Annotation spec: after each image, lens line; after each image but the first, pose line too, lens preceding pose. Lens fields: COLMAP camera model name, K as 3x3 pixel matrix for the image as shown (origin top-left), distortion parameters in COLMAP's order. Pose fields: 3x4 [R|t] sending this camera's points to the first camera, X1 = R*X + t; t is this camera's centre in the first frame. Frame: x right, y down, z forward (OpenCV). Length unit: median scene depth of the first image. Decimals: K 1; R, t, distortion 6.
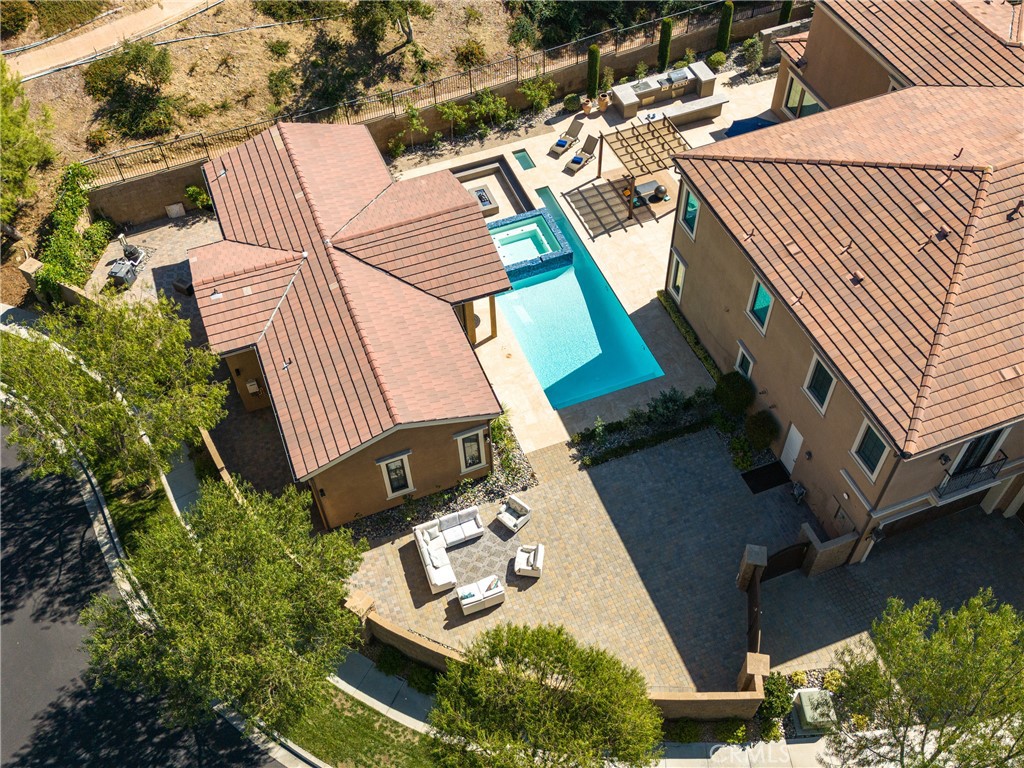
lens RADIAL K [[944.8, 0, 523.5], [0, 944.8, 406.8], [0, 0, 1]] dist [0.040357, 0.000000]
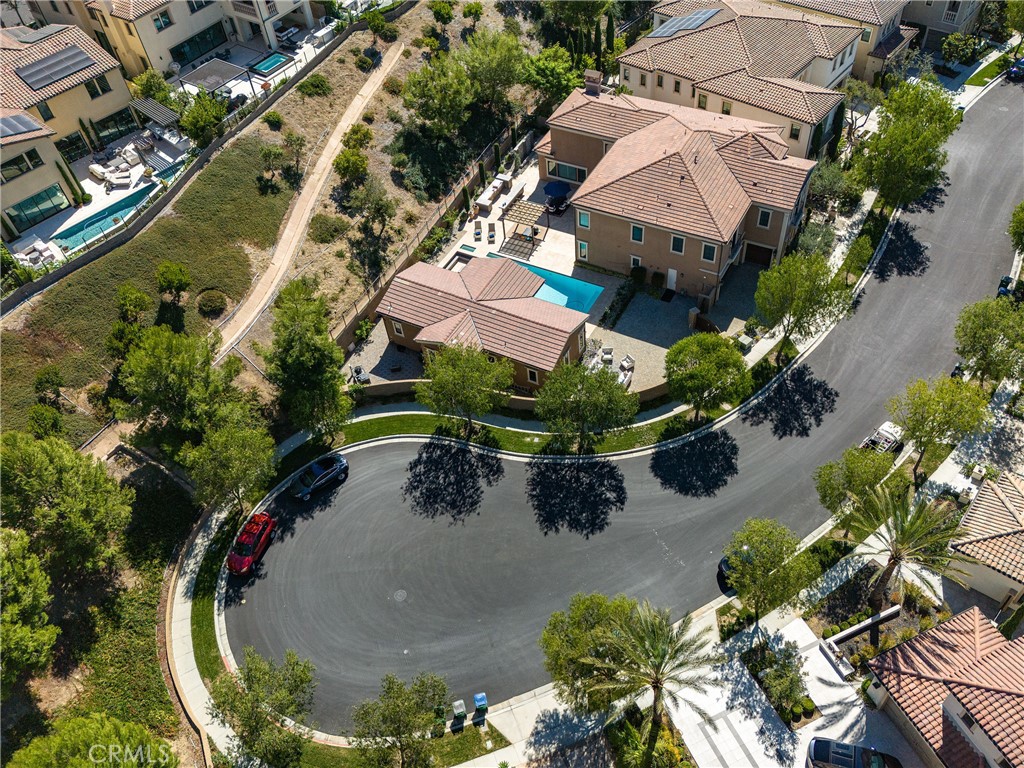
lens RADIAL K [[834.7, 0, 523.4], [0, 834.7, 400.8], [0, 0, 1]] dist [0.079870, -0.065699]
pose [[0.764179, -0.512005, 0.392277, -0.827422], [0.546078, 0.837233, 0.028973, 0.026769], [-0.343262, 0.192074, 0.919391, -0.662146]]
